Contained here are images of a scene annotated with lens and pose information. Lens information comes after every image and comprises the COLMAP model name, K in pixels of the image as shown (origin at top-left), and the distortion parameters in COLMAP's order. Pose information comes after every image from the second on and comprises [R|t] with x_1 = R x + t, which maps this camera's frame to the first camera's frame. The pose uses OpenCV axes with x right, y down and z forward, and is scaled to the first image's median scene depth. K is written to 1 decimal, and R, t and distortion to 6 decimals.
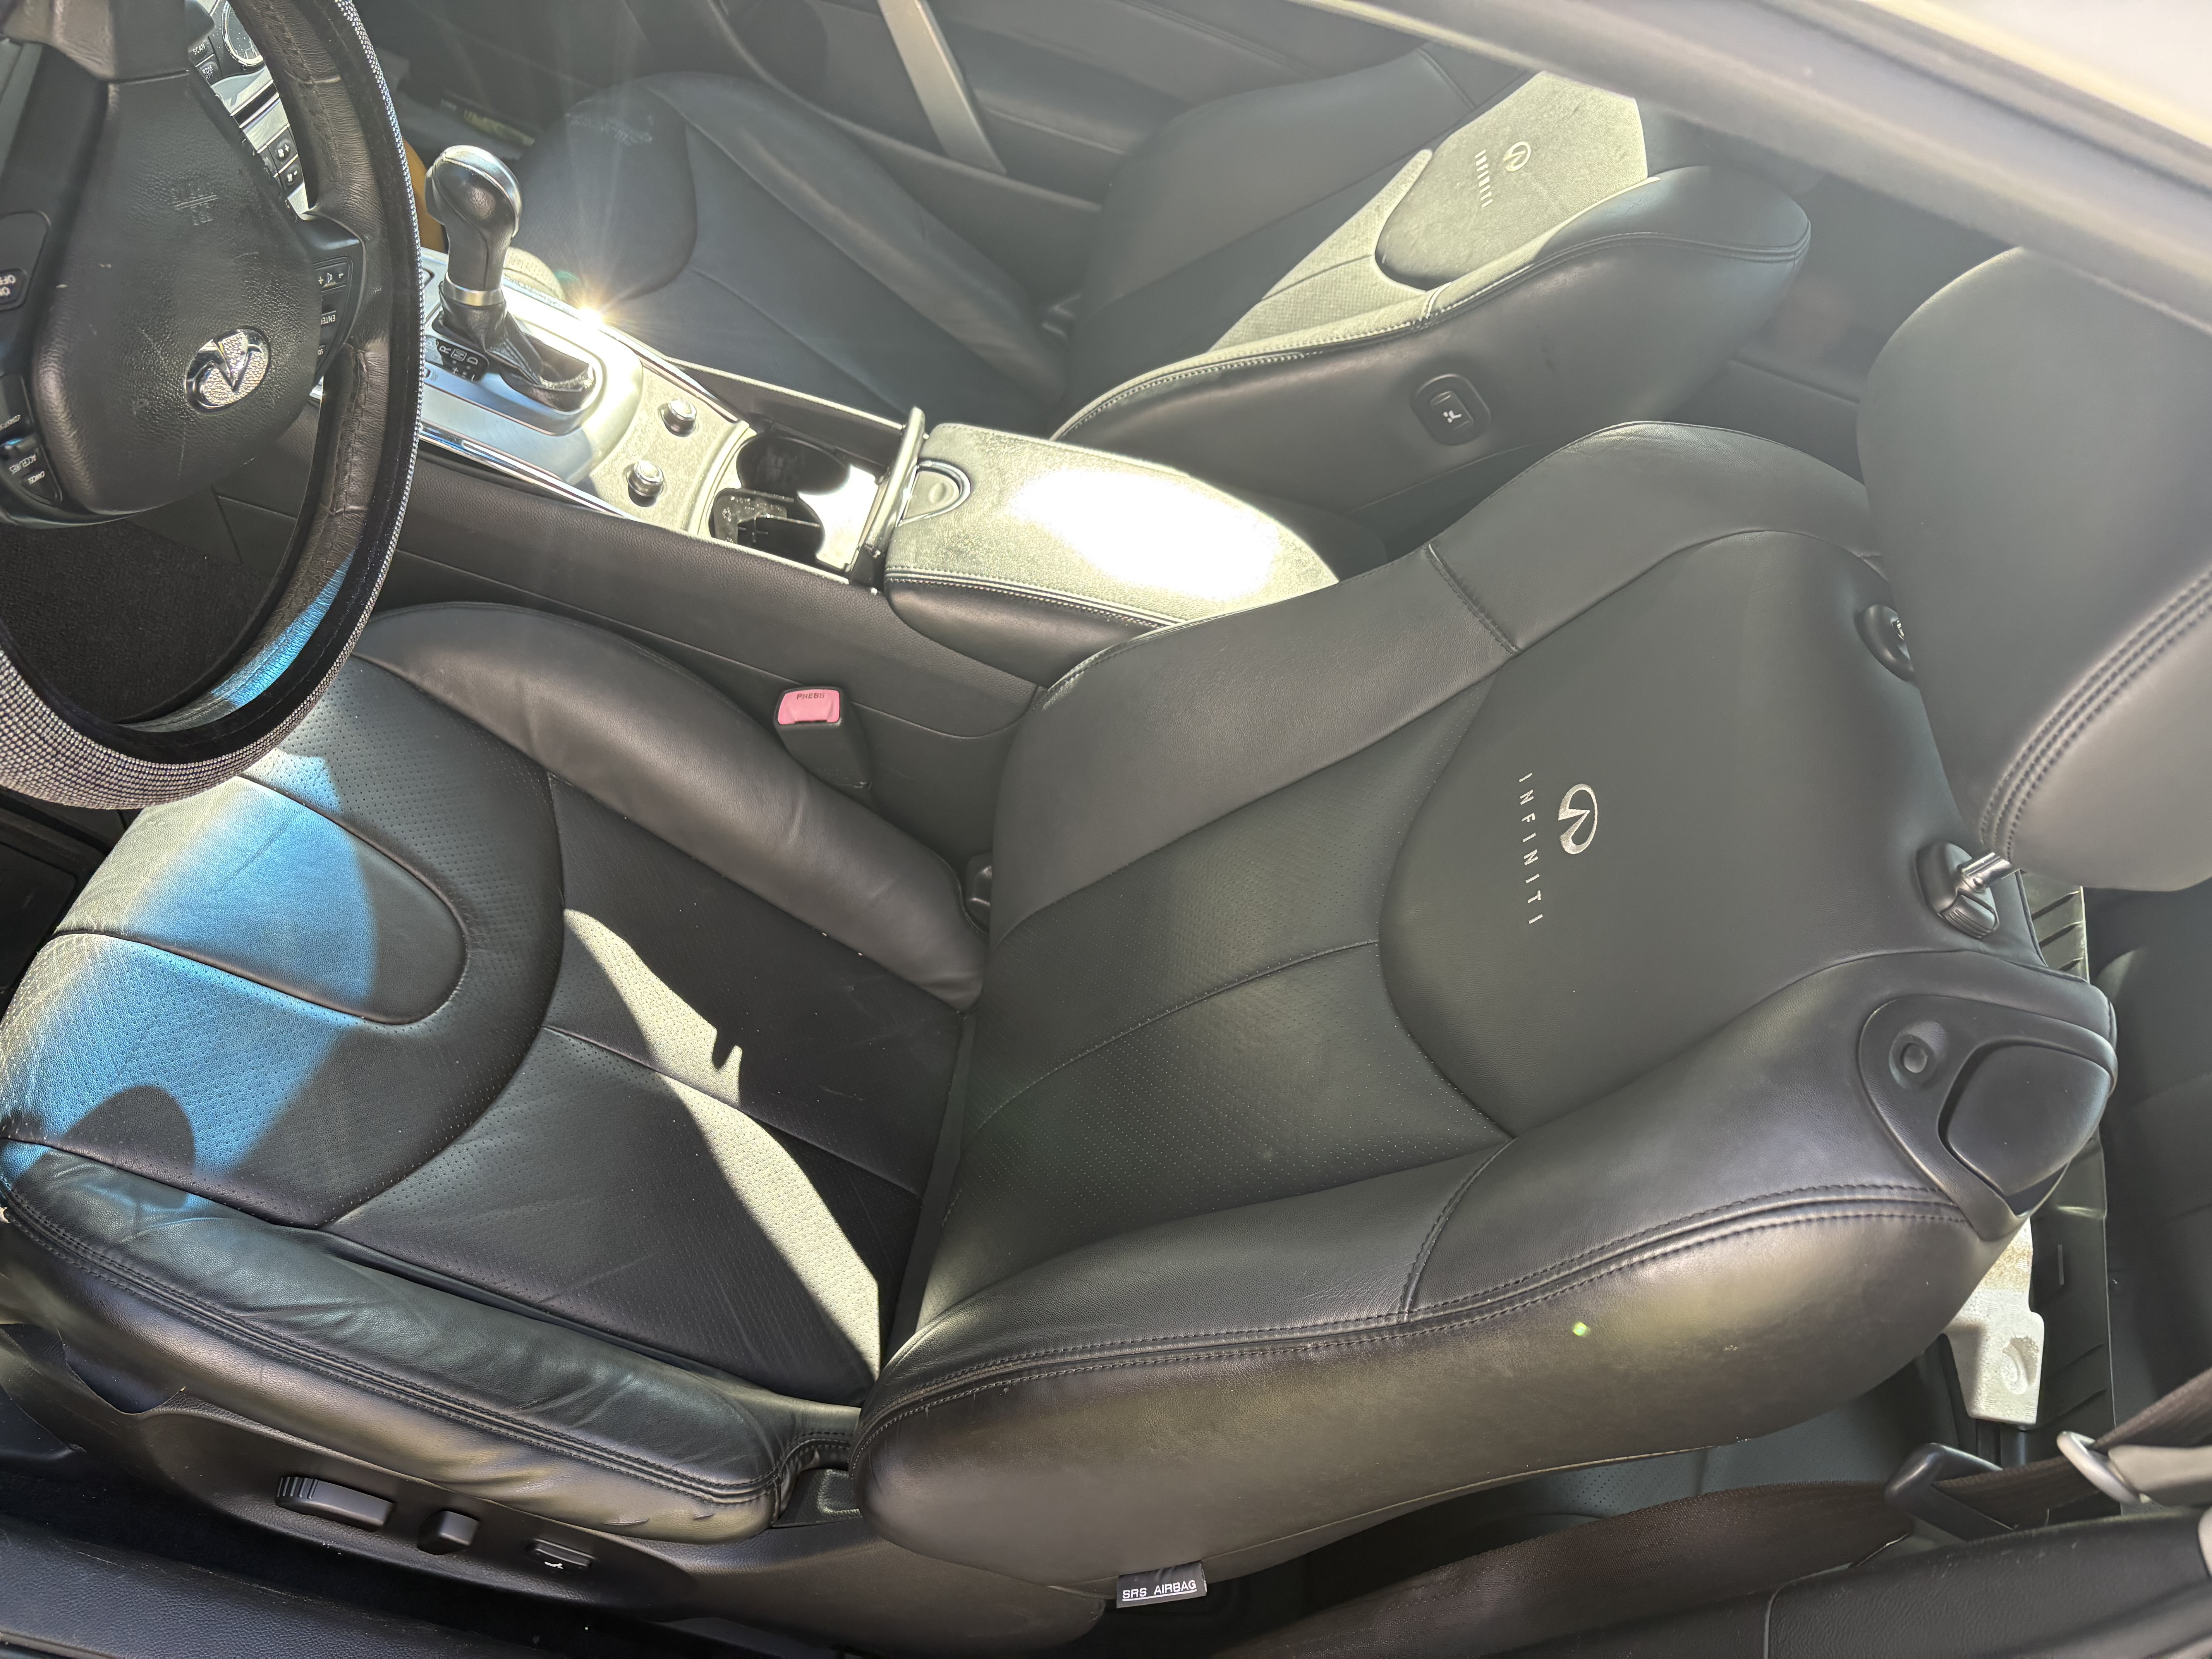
lens RADIAL K [[1656.1, 0, 1098.5], [0, 1656.1, 794.4], [0, 0, 1]] dist [0.033791, -0.027867]
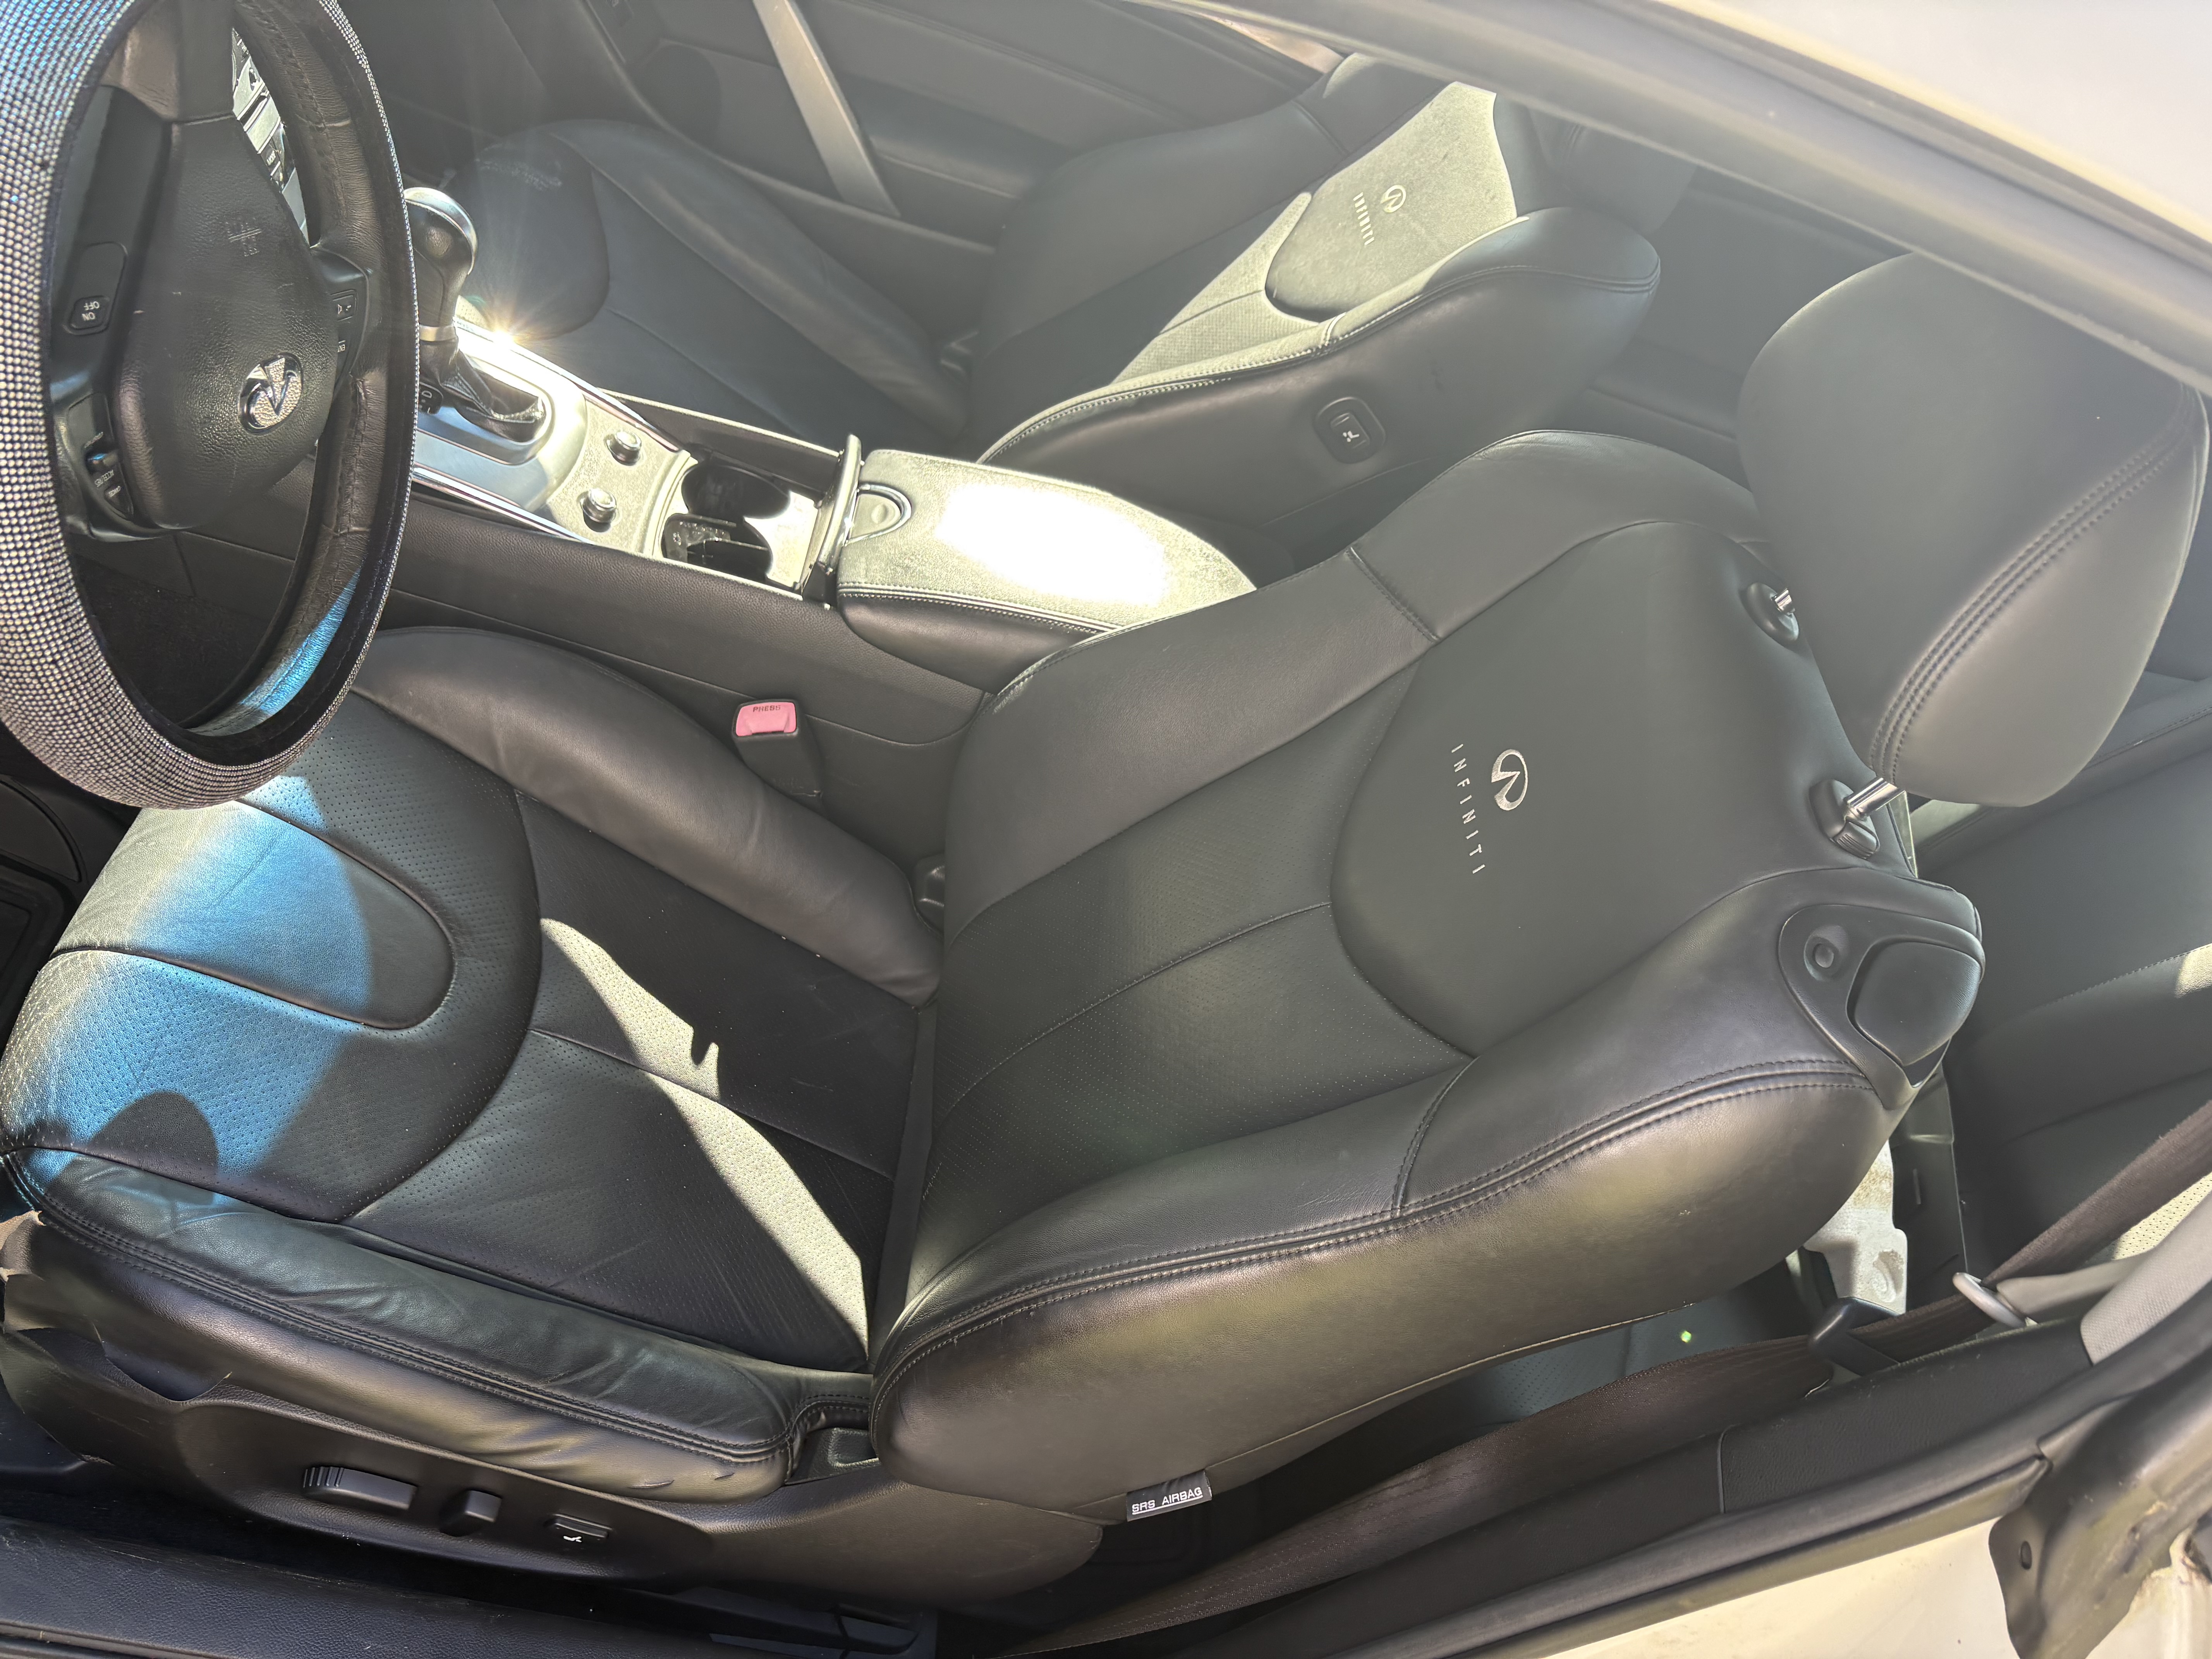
lens RADIAL K [[1652.5, 0, 1105.2], [0, 1652.5, 803.0], [0, 0, 1]] dist [0.030681, -0.007464]
pose [[0.994780, -0.036746, 0.095199, -0.078597], [0.038711, 0.999072, -0.018870, 0.035554], [-0.094417, 0.022457, 0.995279, -0.076323]]
